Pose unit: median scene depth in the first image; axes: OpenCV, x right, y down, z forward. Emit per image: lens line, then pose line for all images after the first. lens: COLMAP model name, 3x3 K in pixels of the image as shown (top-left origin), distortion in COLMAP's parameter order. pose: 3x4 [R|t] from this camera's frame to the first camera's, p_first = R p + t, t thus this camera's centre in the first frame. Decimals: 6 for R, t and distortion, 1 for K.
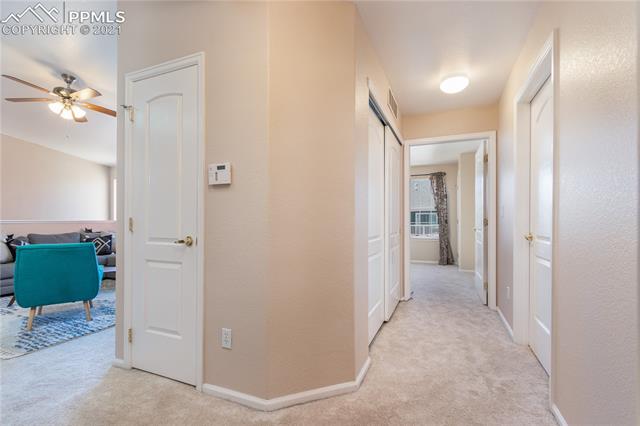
lens RADIAL K [[297.7, 0, 316.5], [0, 297.7, 218.5], [0, 0, 1]] dist [0.001941, 0.000239]
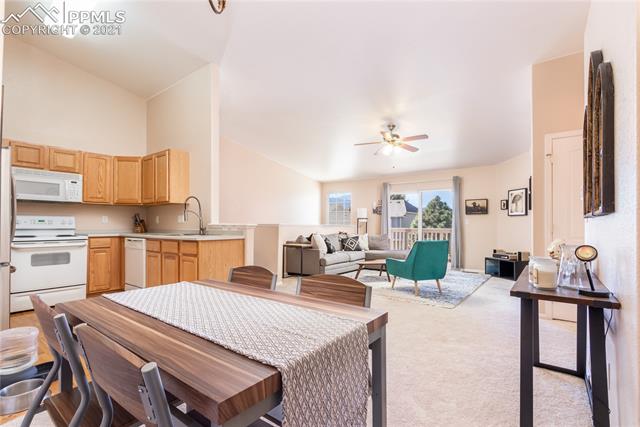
lens RADIAL K [[297.7, 0, 322.2], [0, 297.7, 217.3], [0, 0, 1]] dist [0.001941, 0.000239]
pose [[0.972152, 0.004467, -0.234309, -0.620412], [-0.009832, 0.999715, -0.021734, 0.003035], [0.234146, 0.023433, 0.971919, -0.361229]]
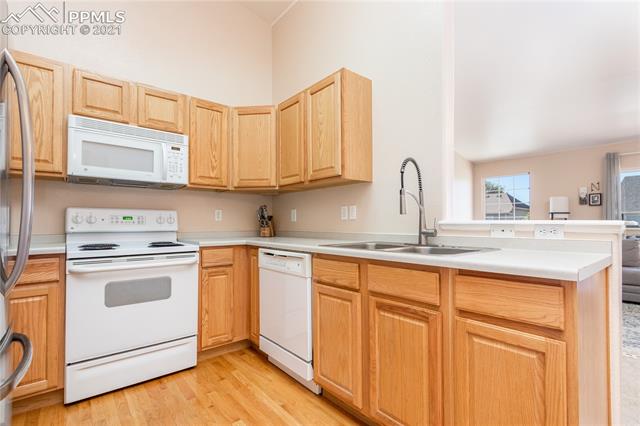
lens RADIAL K [[297.7, 0, 316.4], [0, 297.7, 215.4], [0, 0, 1]] dist [0.001941, 0.000239]
pose [[0.887833, -0.007413, -0.460105, -1.095223], [-0.003809, 0.999718, -0.023459, 0.008739], [0.460149, 0.022580, 0.887554, -0.015757]]
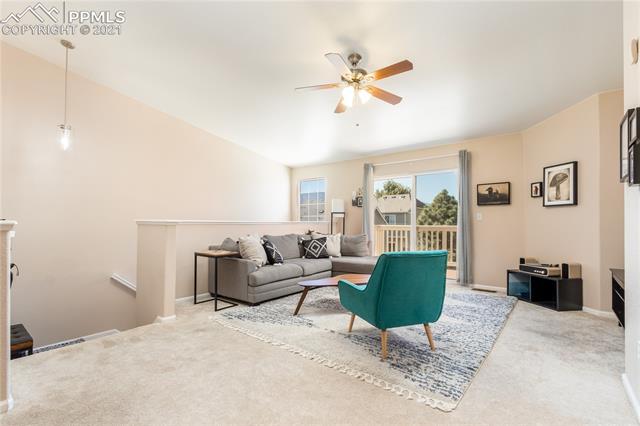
lens RADIAL K [[297.7, 0, 324.6], [0, 297.7, 219.6], [0, 0, 1]] dist [0.001941, 0.000239]
pose [[0.967919, 0.004283, -0.251224, -0.527858], [-0.004933, 0.999986, -0.001956, 0.002189], [0.251212, 0.003133, 0.967927, 0.103341]]
